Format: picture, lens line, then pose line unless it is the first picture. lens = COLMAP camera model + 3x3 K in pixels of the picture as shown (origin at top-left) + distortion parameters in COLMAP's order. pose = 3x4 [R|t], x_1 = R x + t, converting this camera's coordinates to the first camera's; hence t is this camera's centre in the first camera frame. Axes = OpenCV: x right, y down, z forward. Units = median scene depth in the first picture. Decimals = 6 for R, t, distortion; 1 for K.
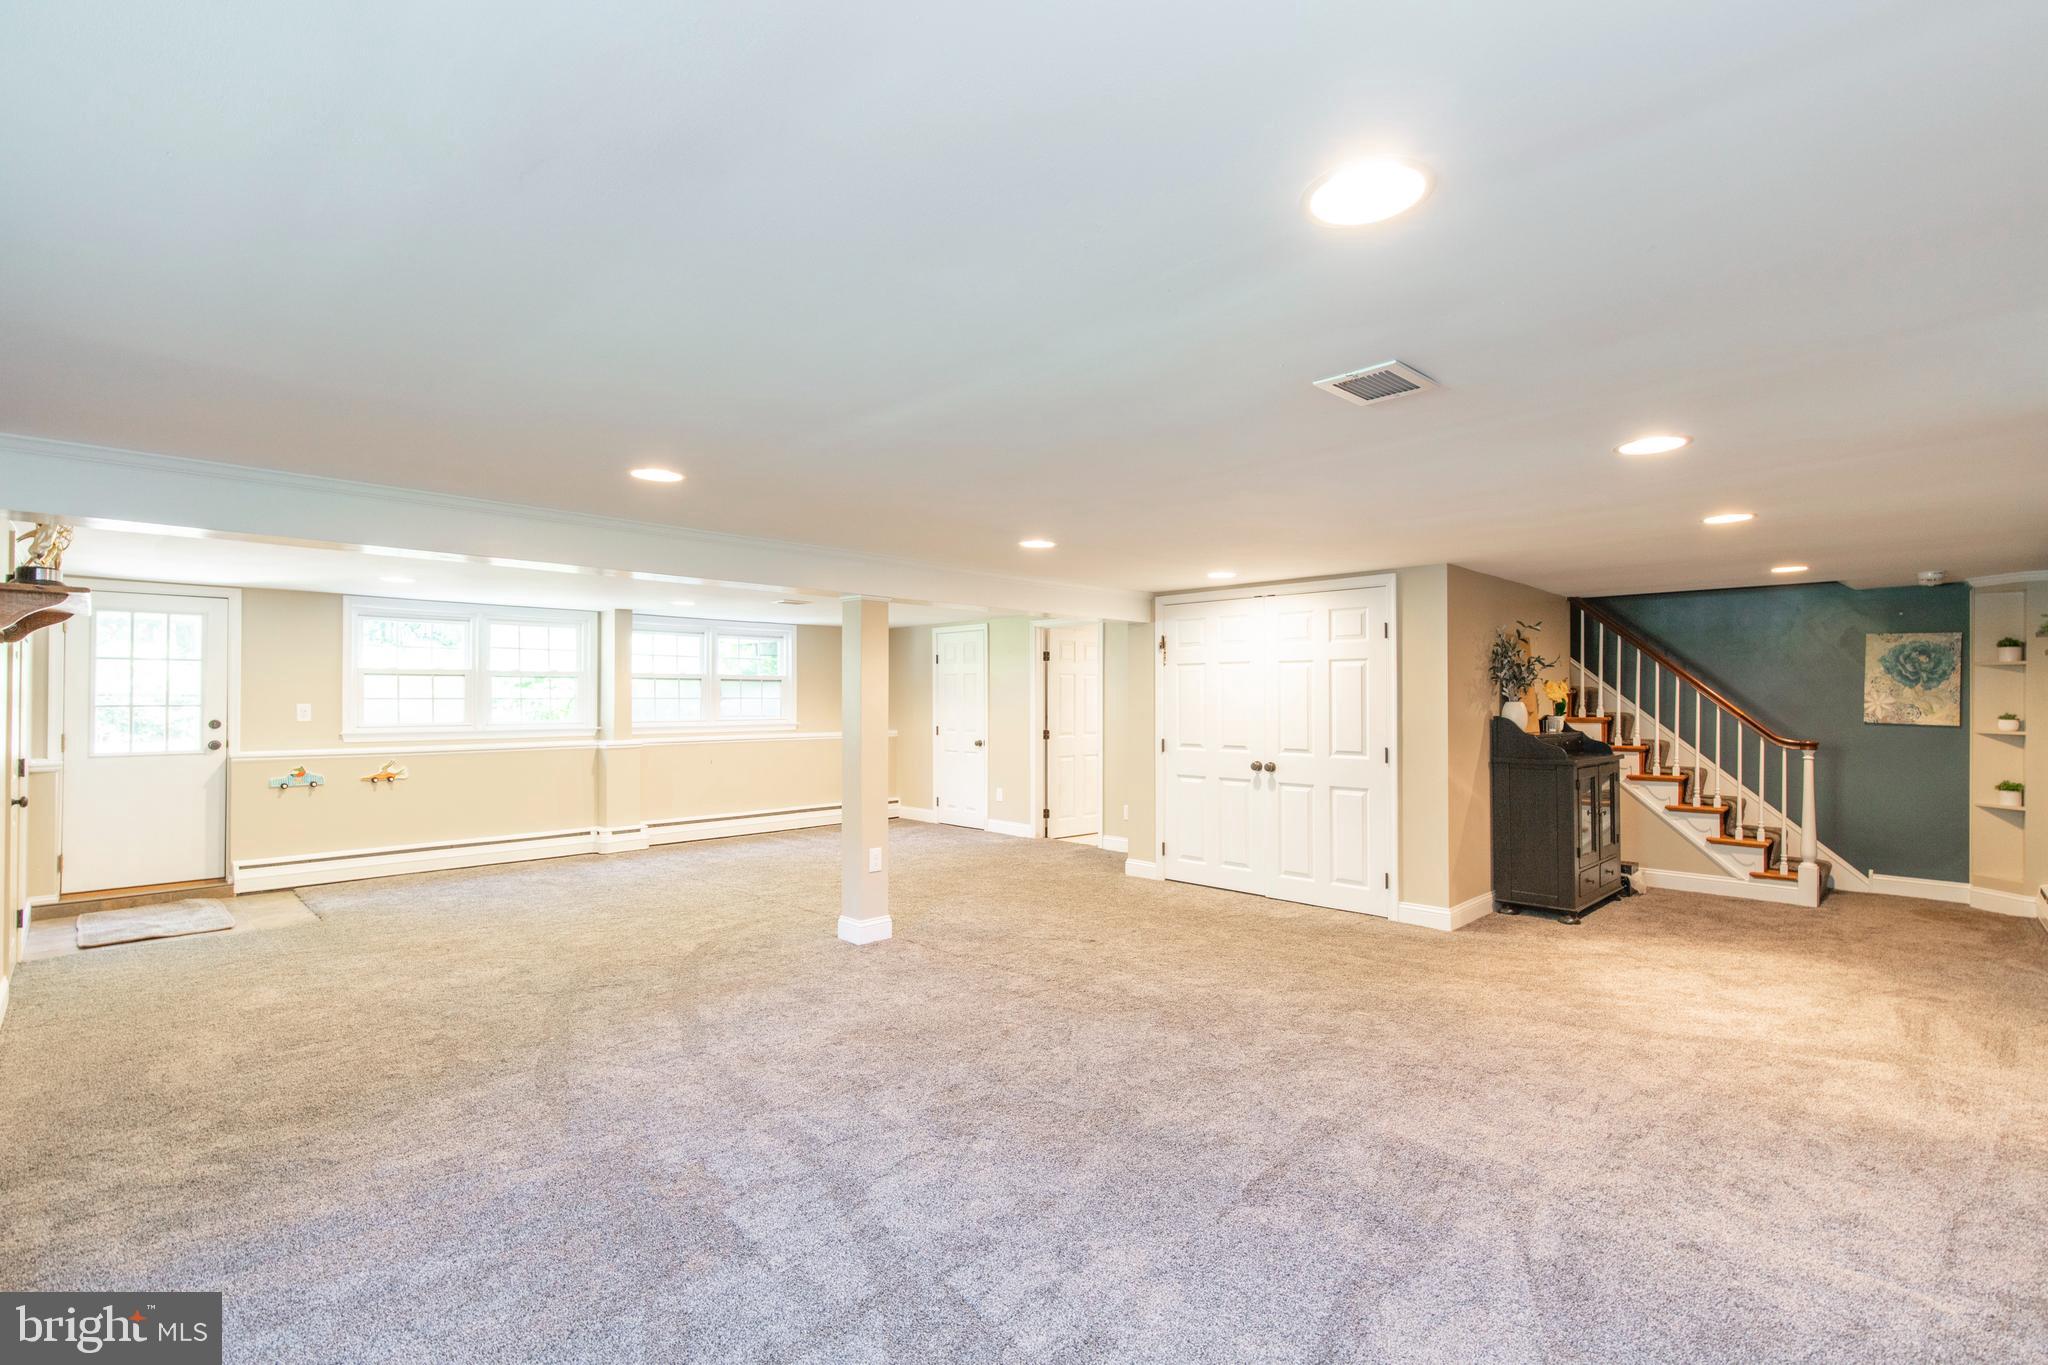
lens RADIAL K [[927.8, 0, 1007.1], [0, 927.8, 690.1], [0, 0, 1]] dist [0.012115, -0.000131]
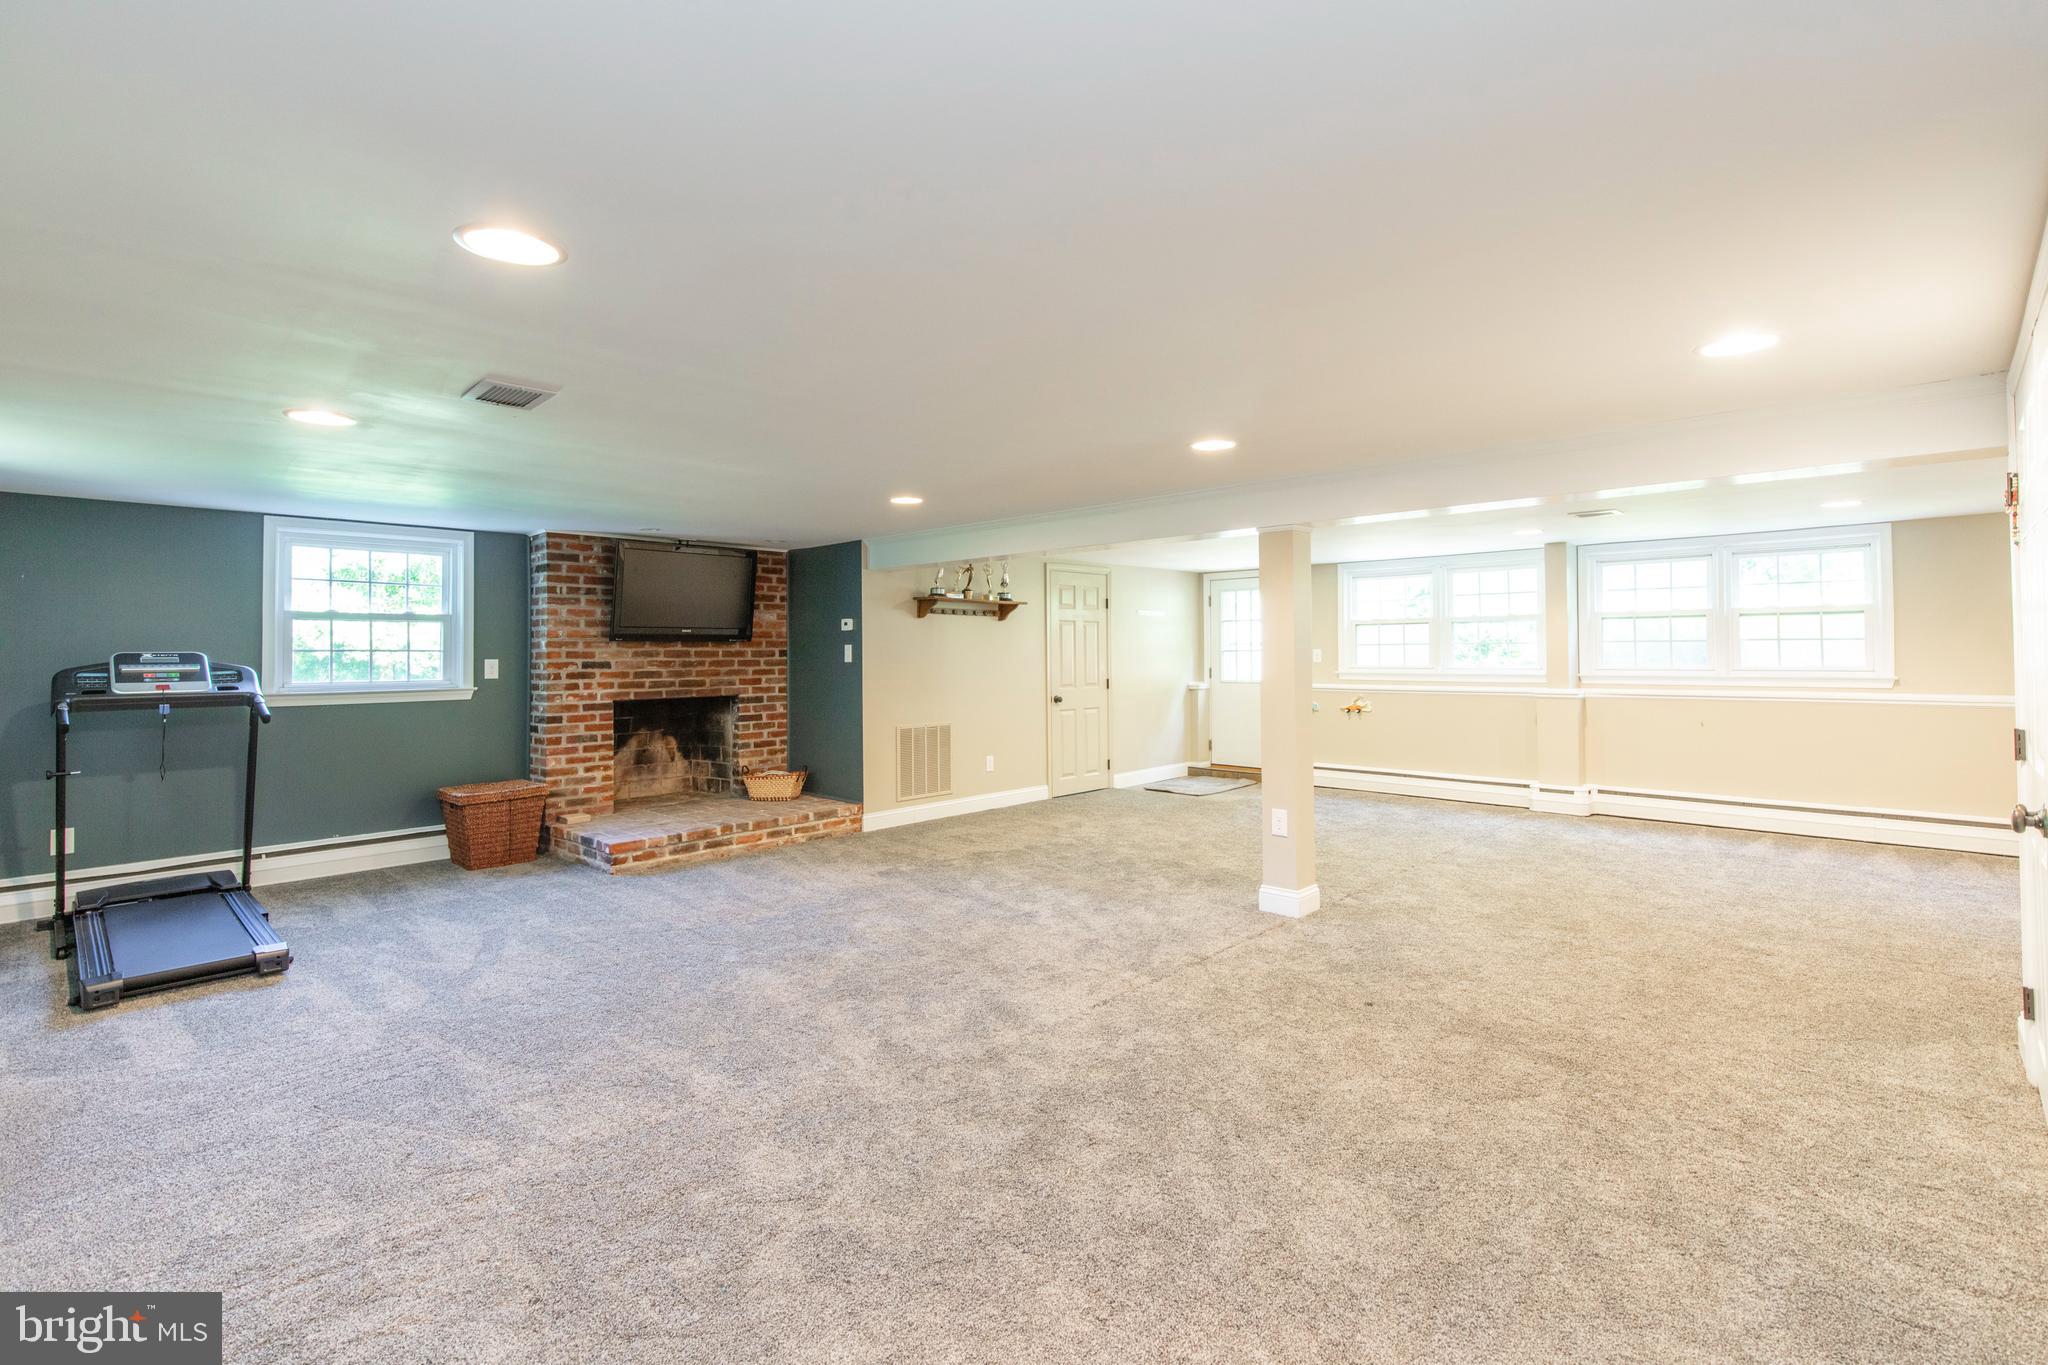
lens RADIAL K [[947.8, 0, 1021.9], [0, 947.8, 687.7], [0, 0, 1]] dist [0.002823, -0.000045]
pose [[0.013949, 0.037087, -0.999215, 0.529864], [0.018346, 0.999134, 0.037340, 0.009956], [0.999734, -0.018853, 0.013257, 0.503447]]
